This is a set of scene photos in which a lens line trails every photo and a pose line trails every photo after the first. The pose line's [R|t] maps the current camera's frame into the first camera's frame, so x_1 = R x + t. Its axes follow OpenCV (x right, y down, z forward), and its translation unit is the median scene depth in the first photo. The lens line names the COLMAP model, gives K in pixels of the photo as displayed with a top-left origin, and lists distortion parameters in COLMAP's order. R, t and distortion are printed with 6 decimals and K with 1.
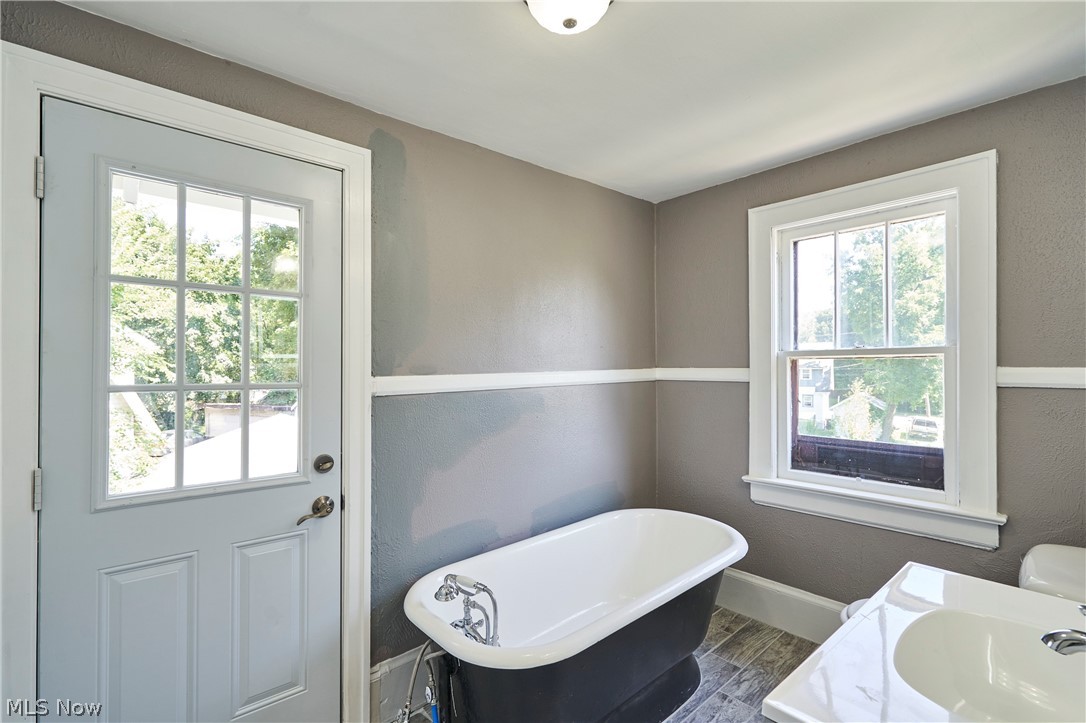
lens RADIAL K [[504.5, 0, 543.6], [0, 504.5, 365.7], [0, 0, 1]] dist [-0.000157, 0.000060]
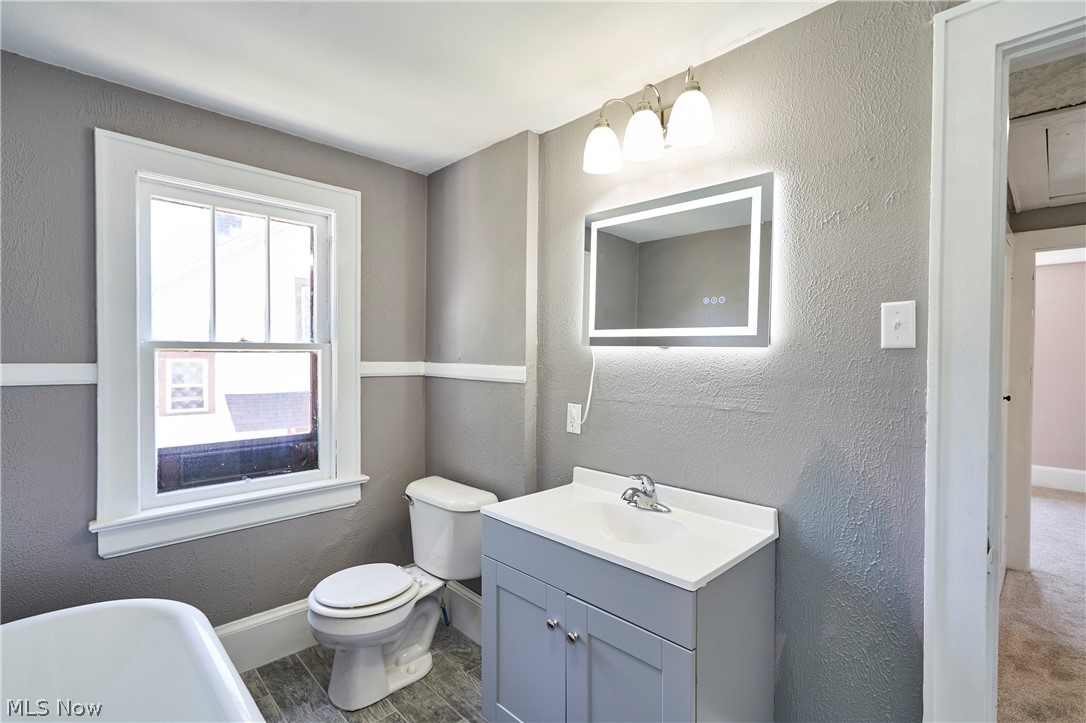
lens RADIAL K [[504.5, 0, 543.6], [0, 504.5, 365.7], [0, 0, 1]] dist [-0.000157, 0.000060]
pose [[-0.060150, -0.014276, 0.998087, -0.343995], [-0.009329, 0.999862, 0.013740, -0.008090], [-0.998146, -0.008485, -0.060275, 0.500233]]
